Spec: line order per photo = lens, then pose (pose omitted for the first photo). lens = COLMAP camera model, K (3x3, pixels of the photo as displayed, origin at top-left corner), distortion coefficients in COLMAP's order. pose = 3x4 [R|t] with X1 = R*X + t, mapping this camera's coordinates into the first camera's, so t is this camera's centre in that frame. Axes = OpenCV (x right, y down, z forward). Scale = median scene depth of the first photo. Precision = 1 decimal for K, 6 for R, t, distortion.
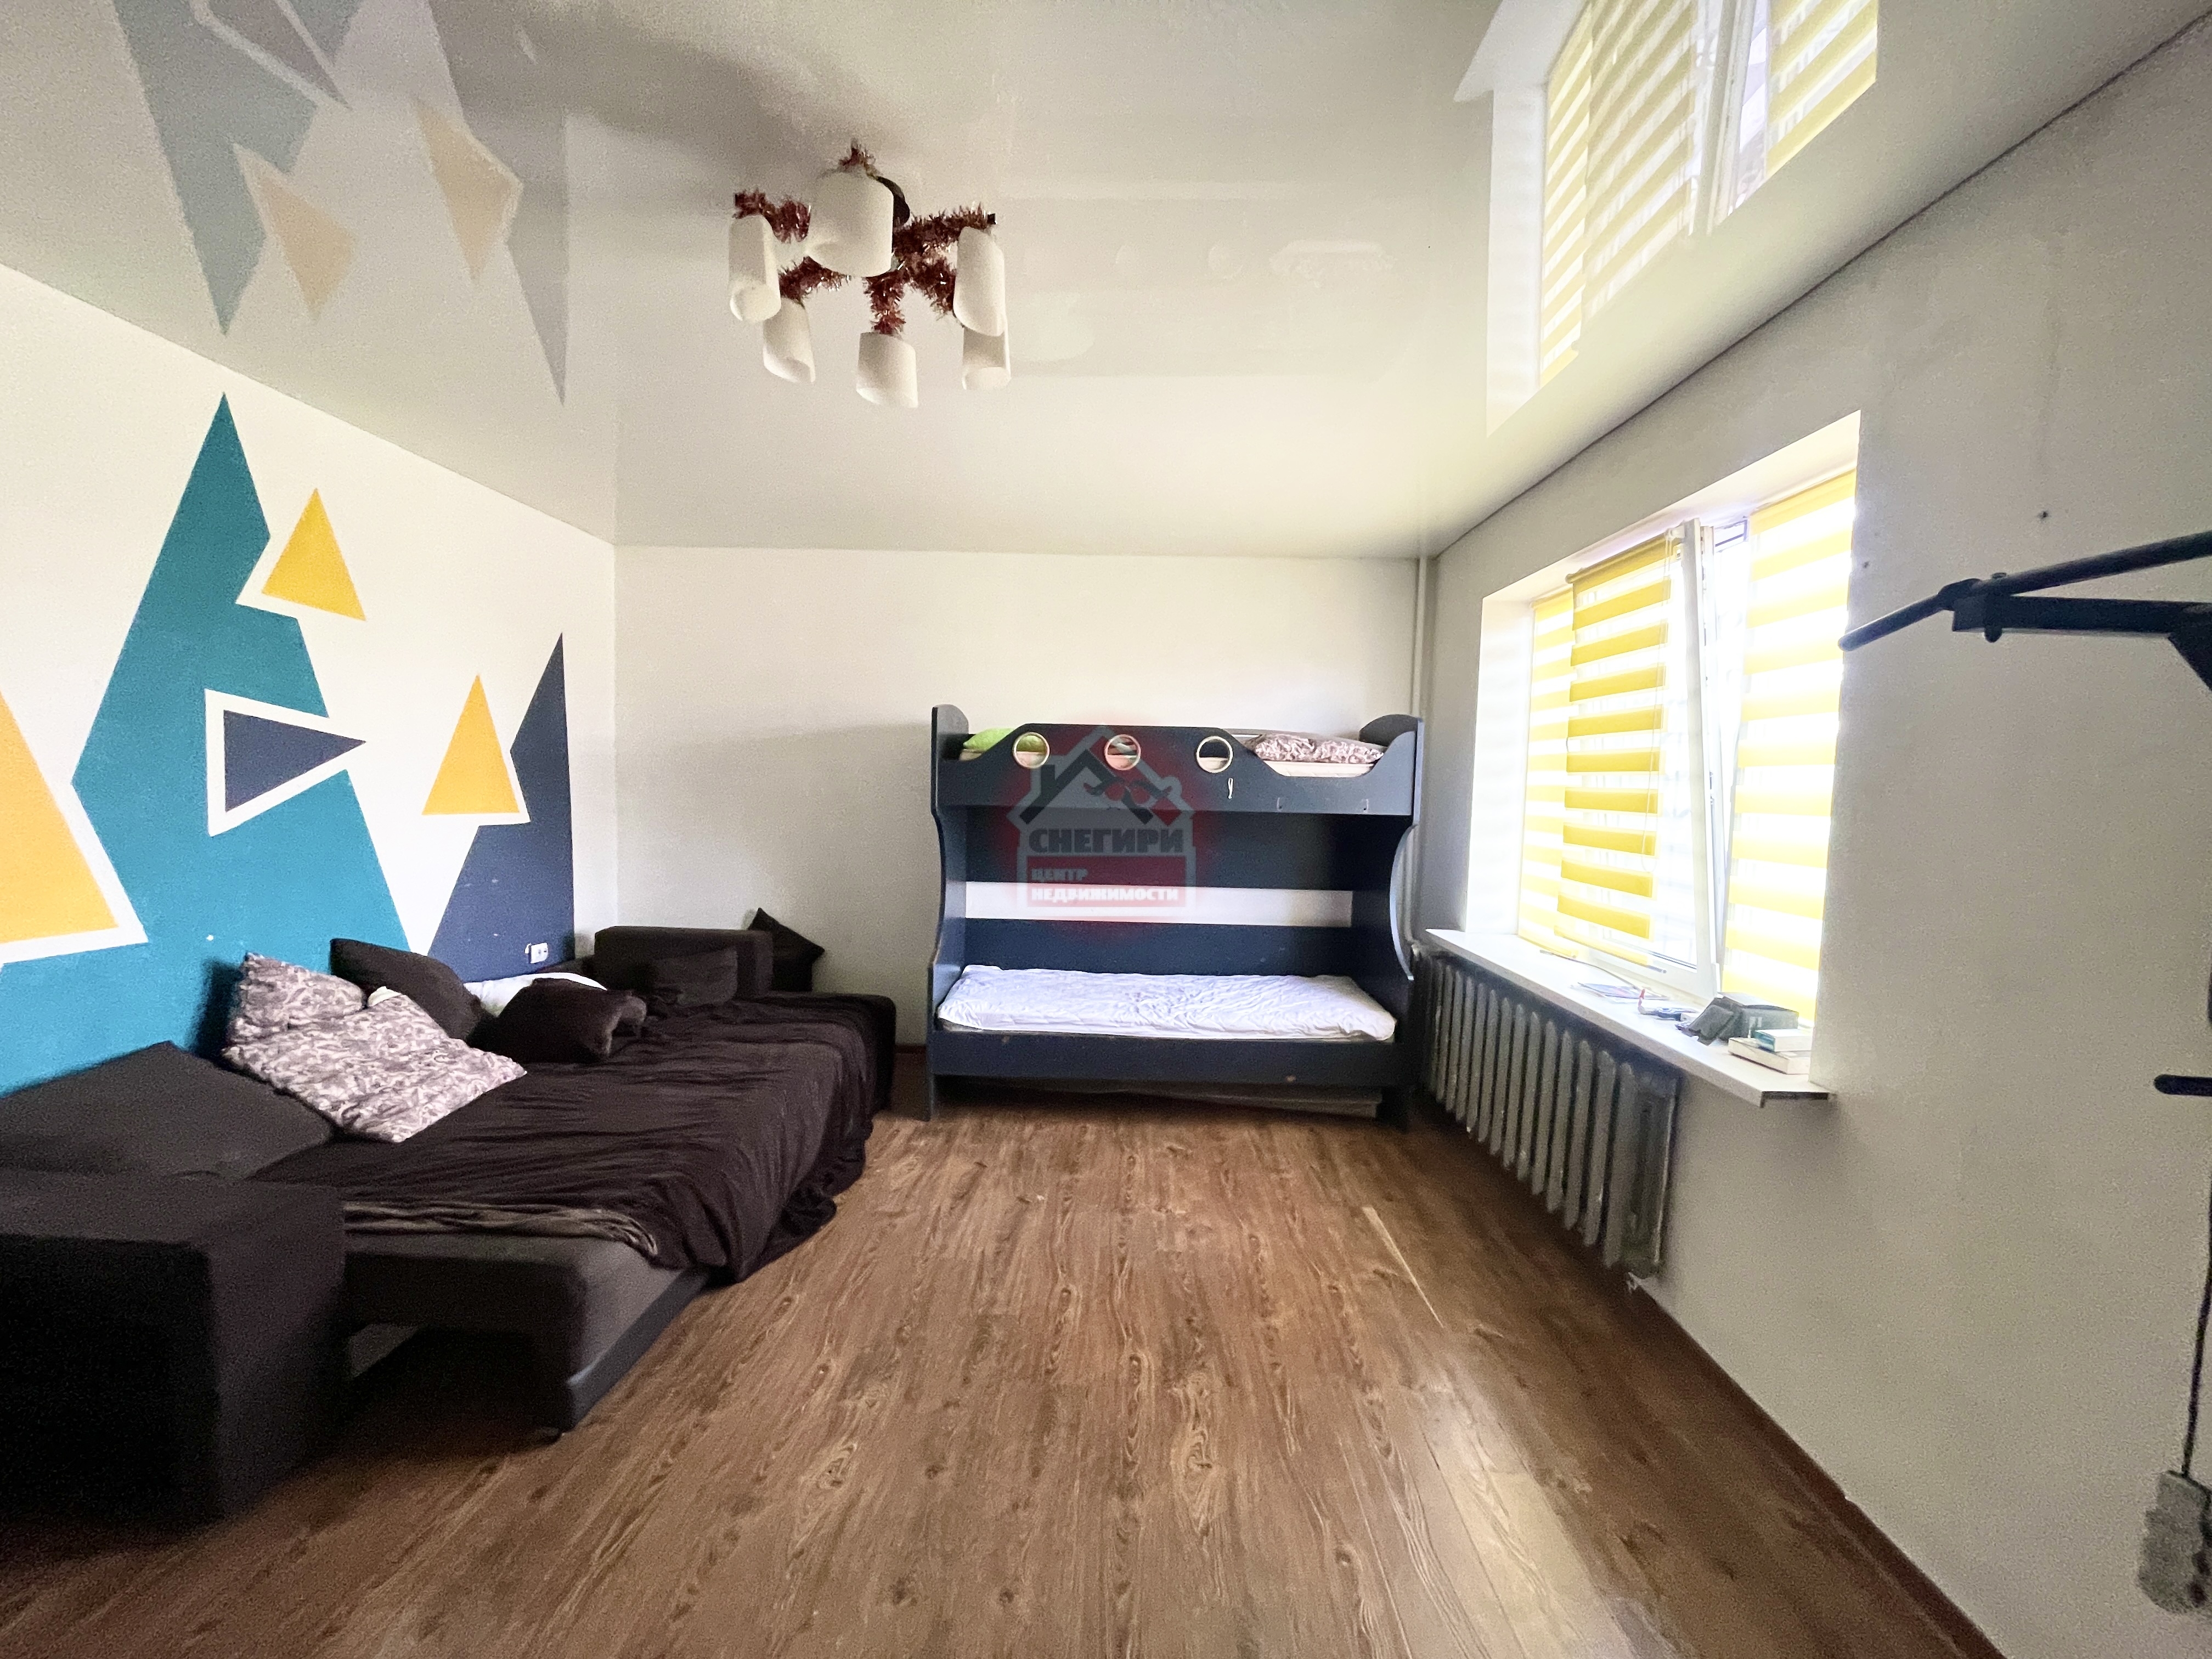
lens RADIAL K [[889.9, 0, 1097.2], [0, 889.9, 835.7], [0, 0, 1]] dist [-0.003417, 0.000770]
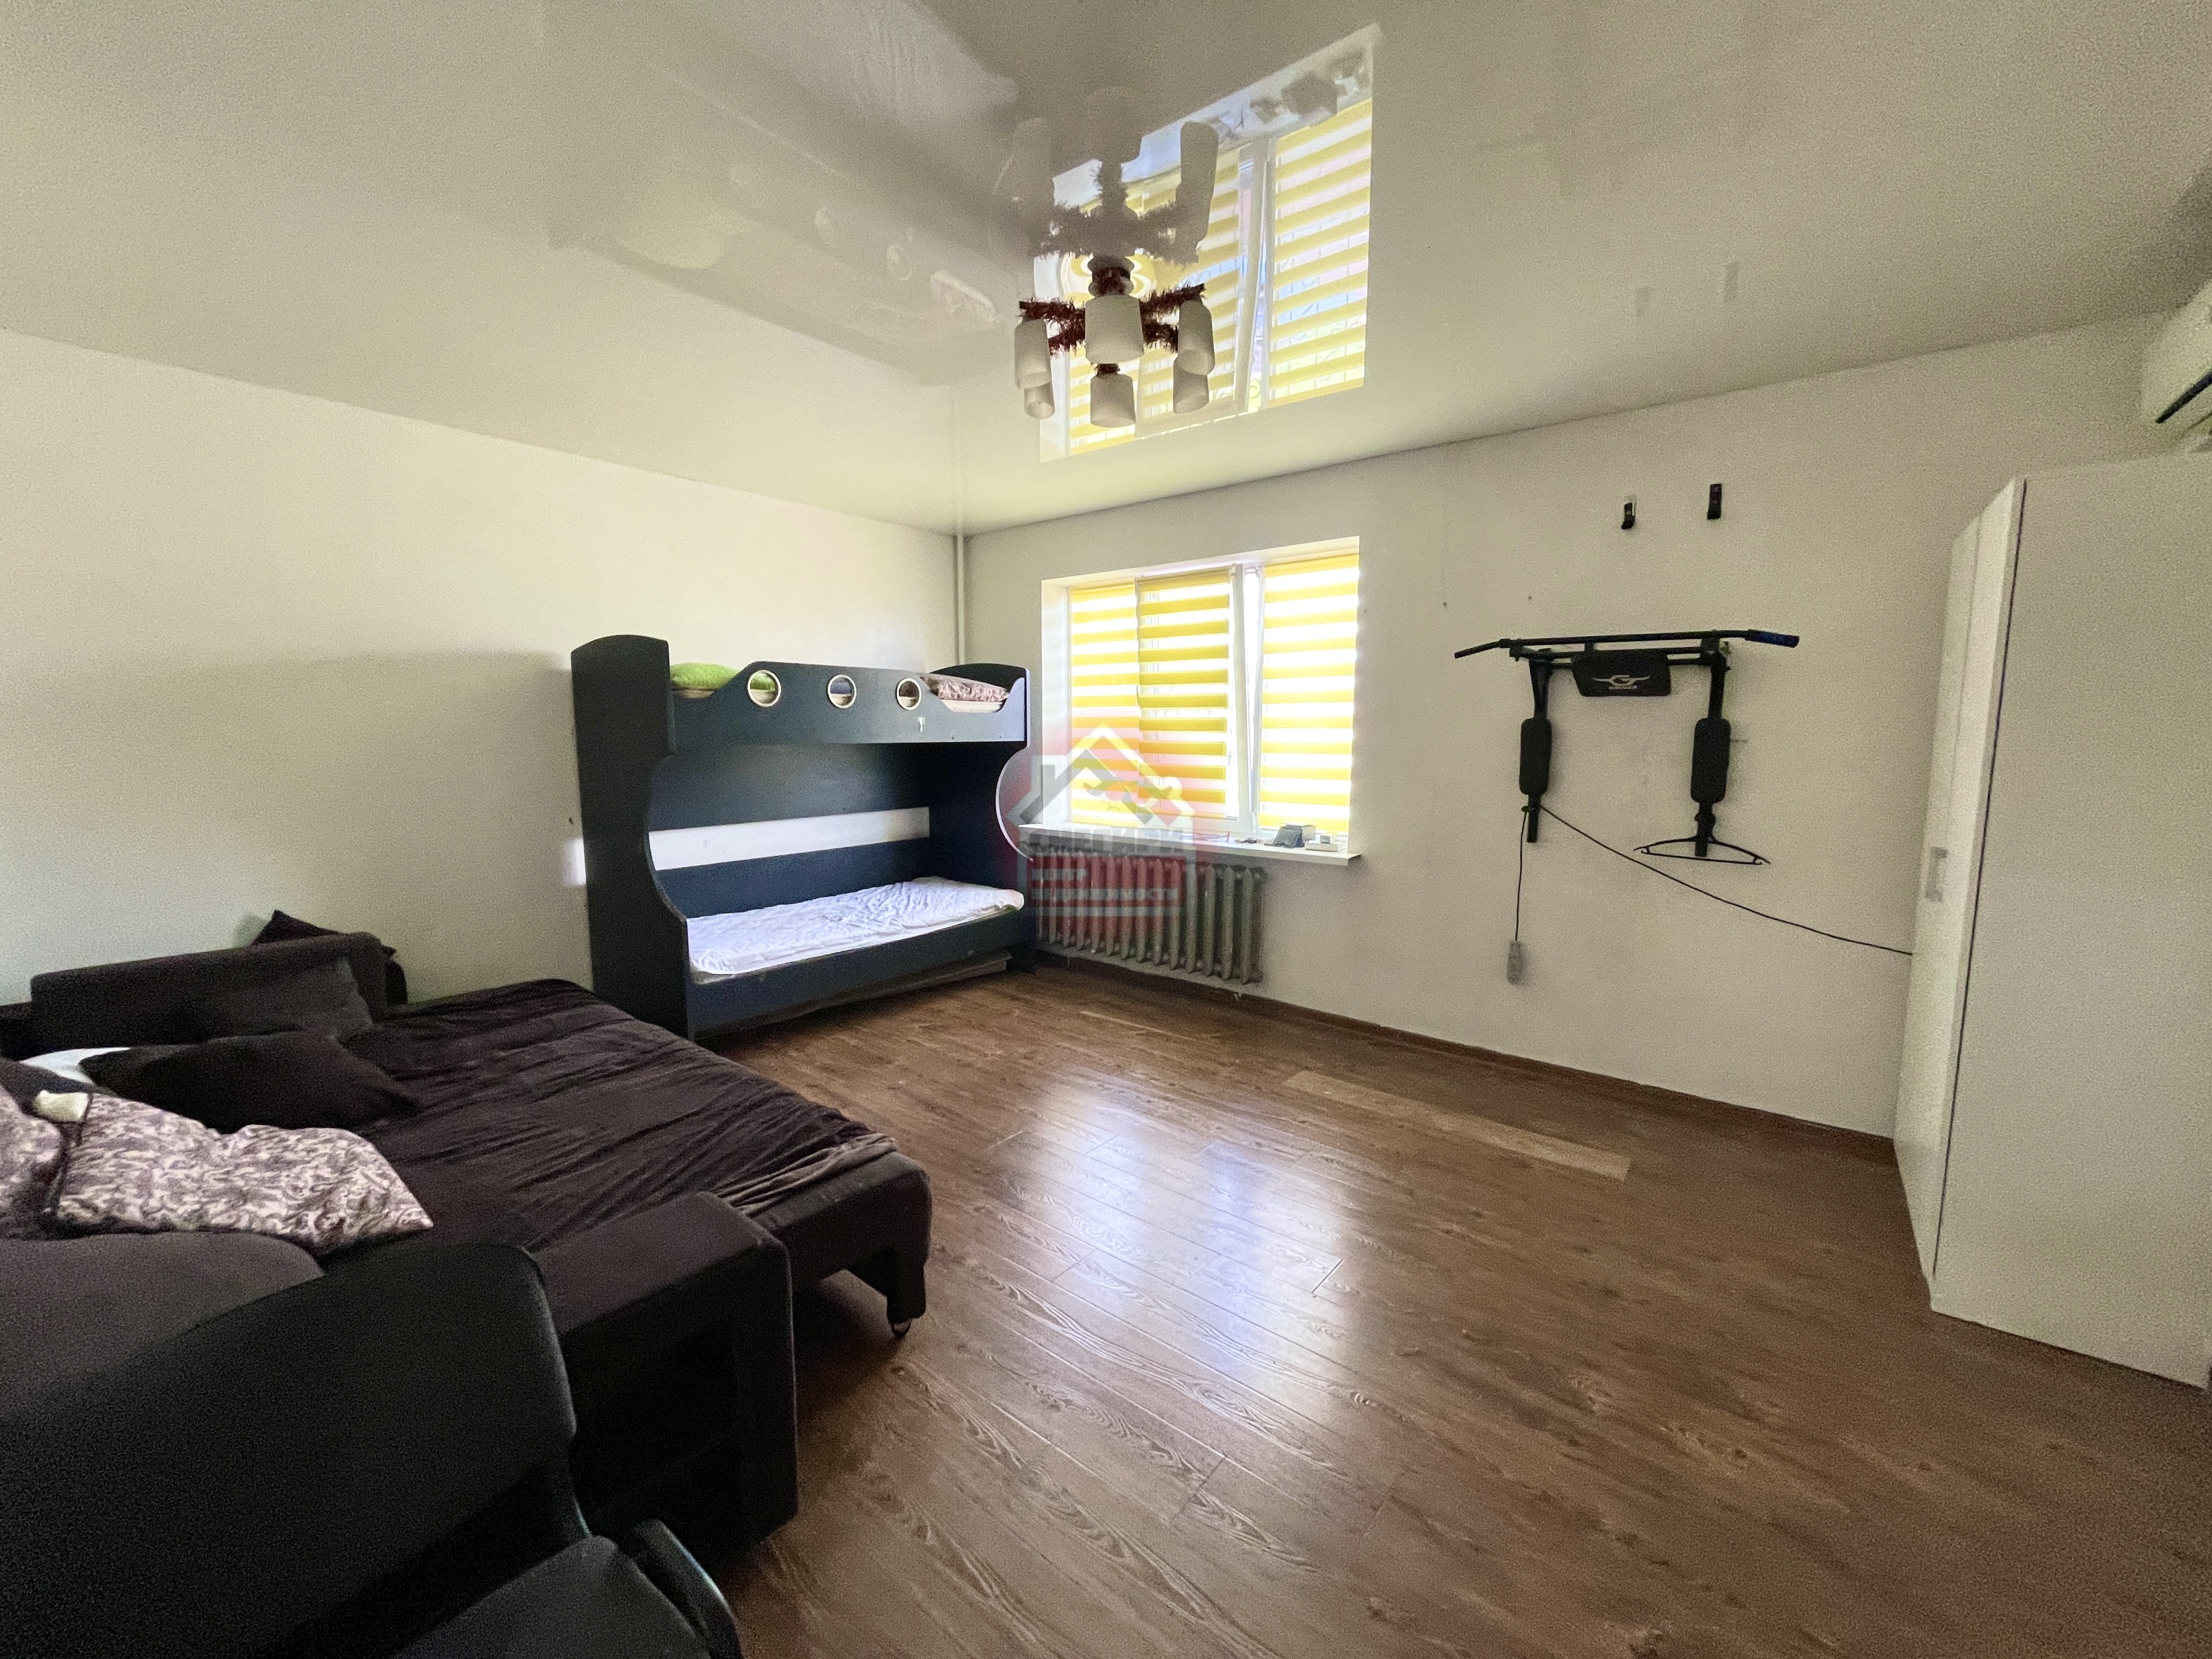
lens RADIAL K [[889.9, 0, 1097.5], [0, 889.9, 840.3], [0, 0, 1]] dist [-0.003417, 0.000770]
pose [[0.614408, -0.122023, 0.779496, -0.889883], [0.061790, 0.992376, 0.106644, -0.012884], [-0.786565, -0.017358, 0.617263, 0.110064]]
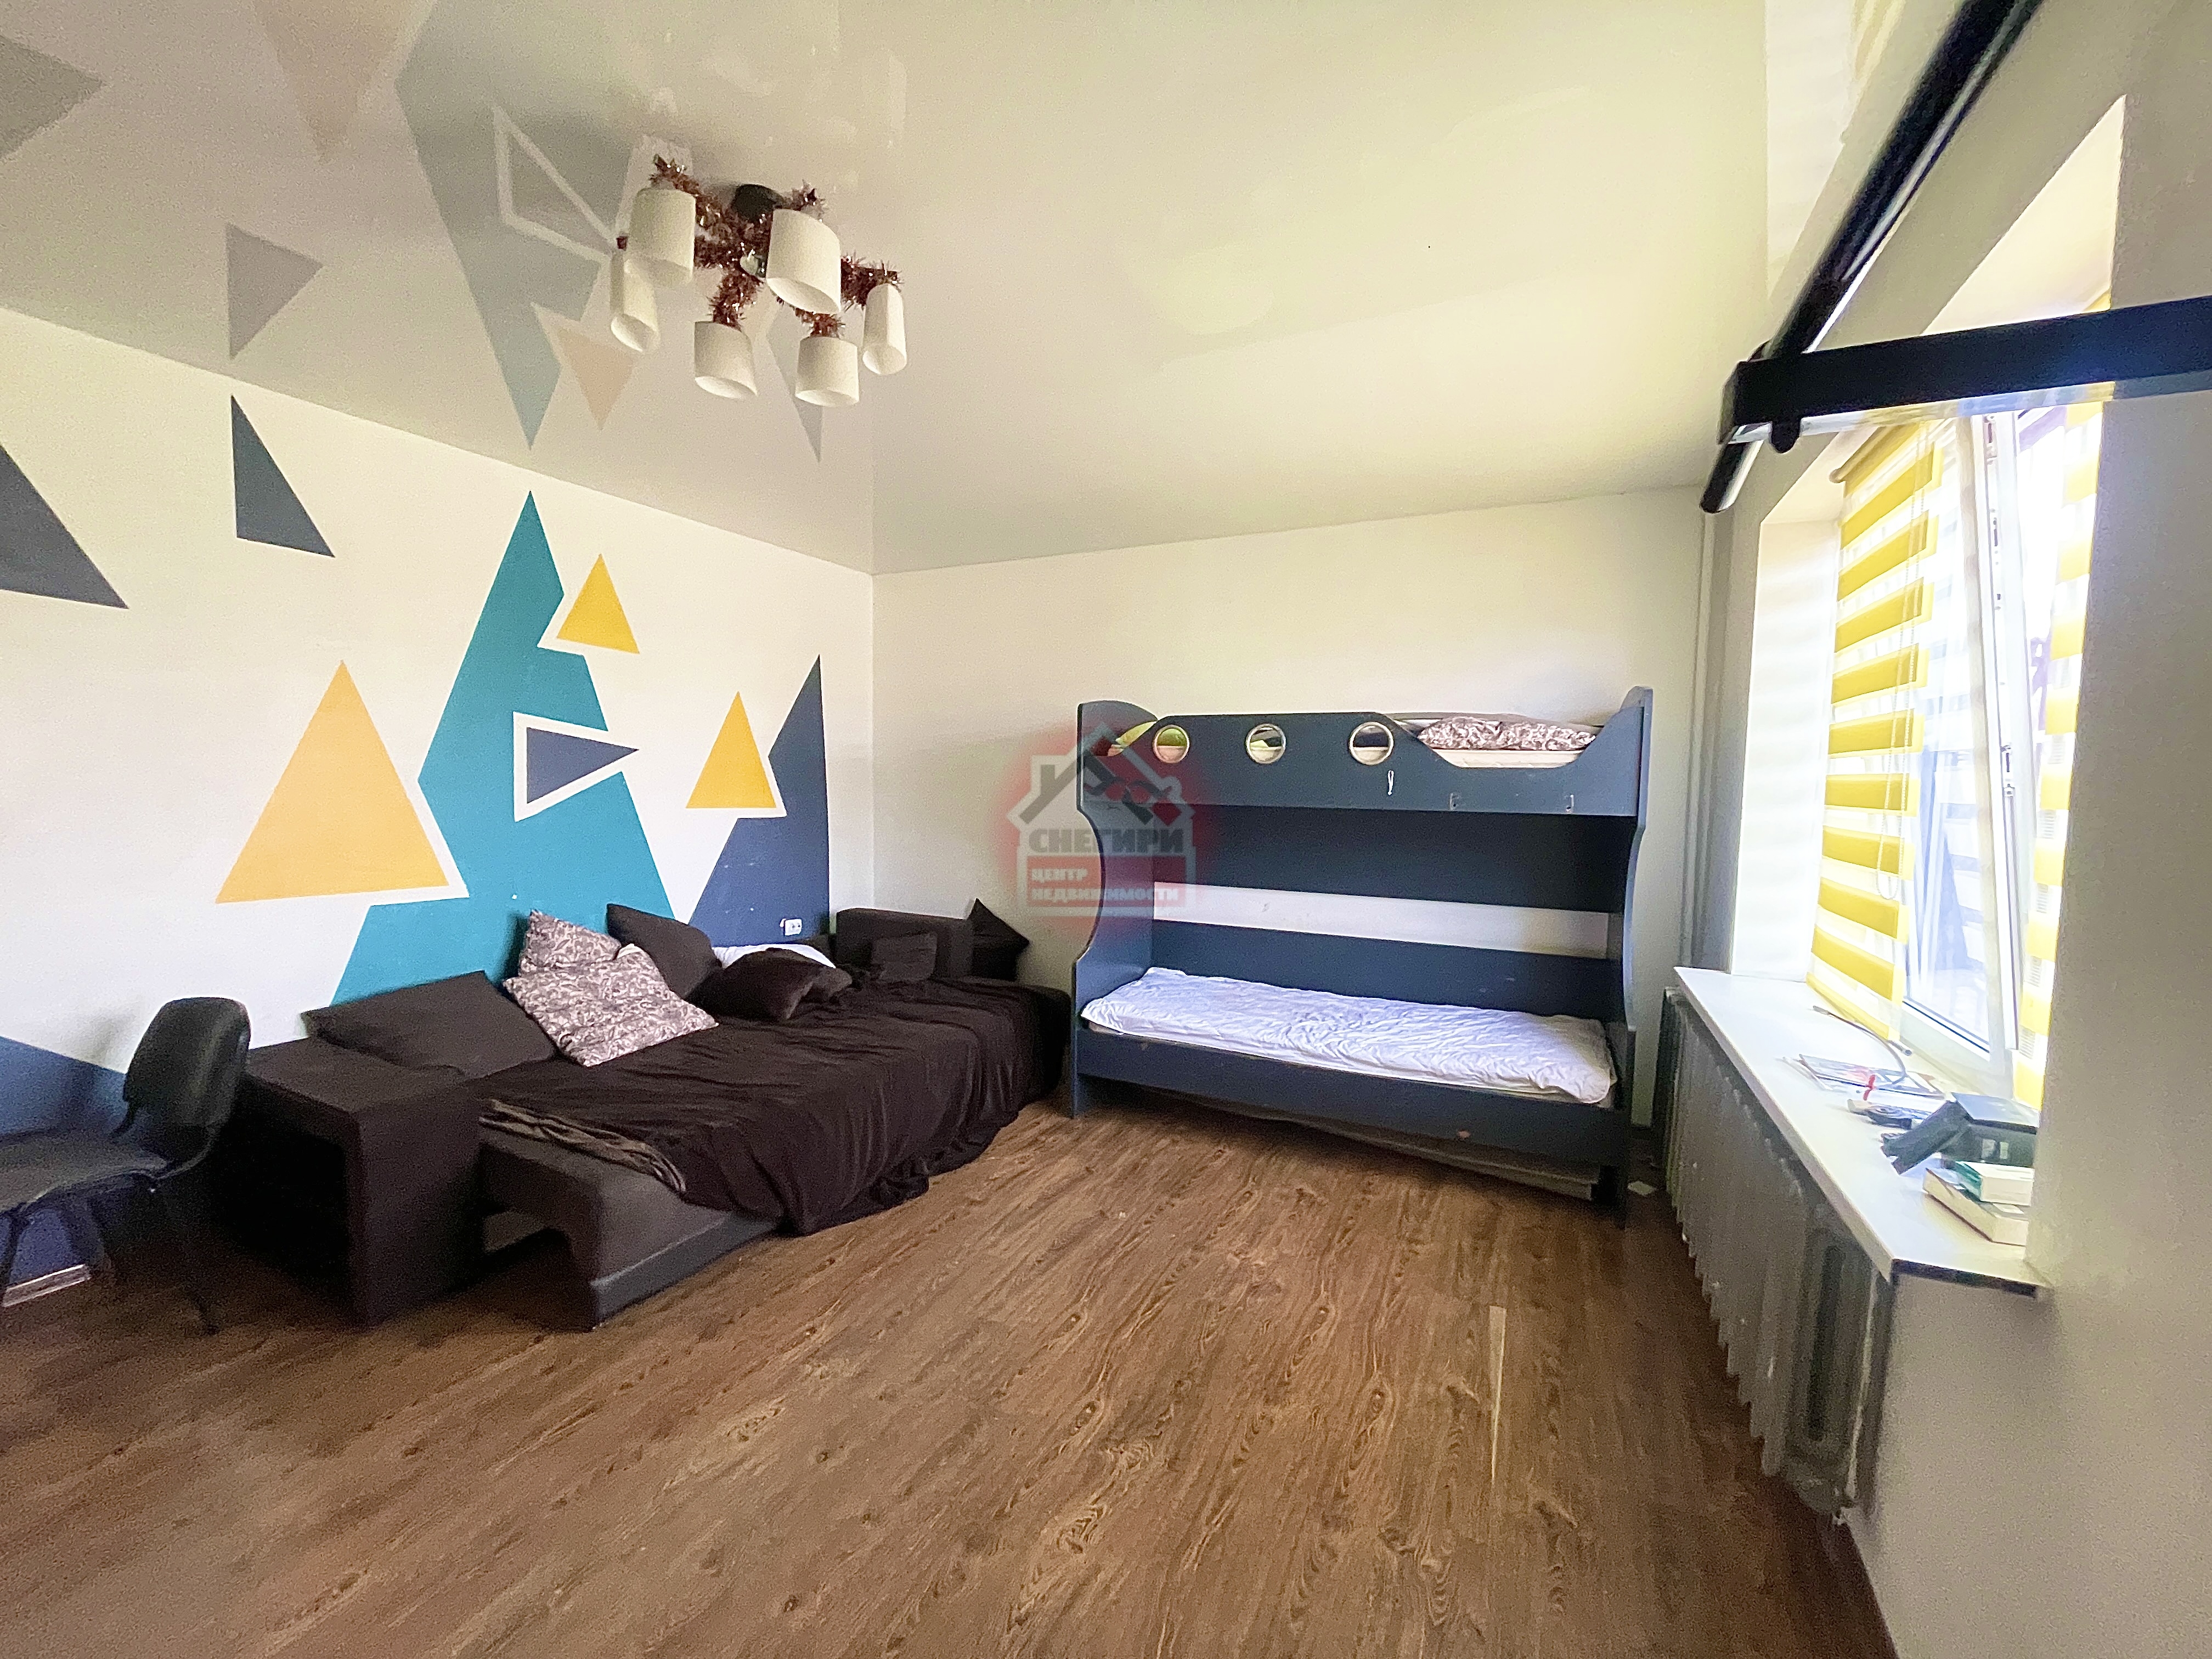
lens RADIAL K [[889.9, 0, 1096.7], [0, 889.9, 836.0], [0, 0, 1]] dist [-0.003417, 0.000770]
pose [[0.905804, 0.017539, -0.423334, 0.353201], [-0.020077, 0.999797, -0.001536, 0.006886], [0.423222, 0.009891, 0.905972, 0.148013]]
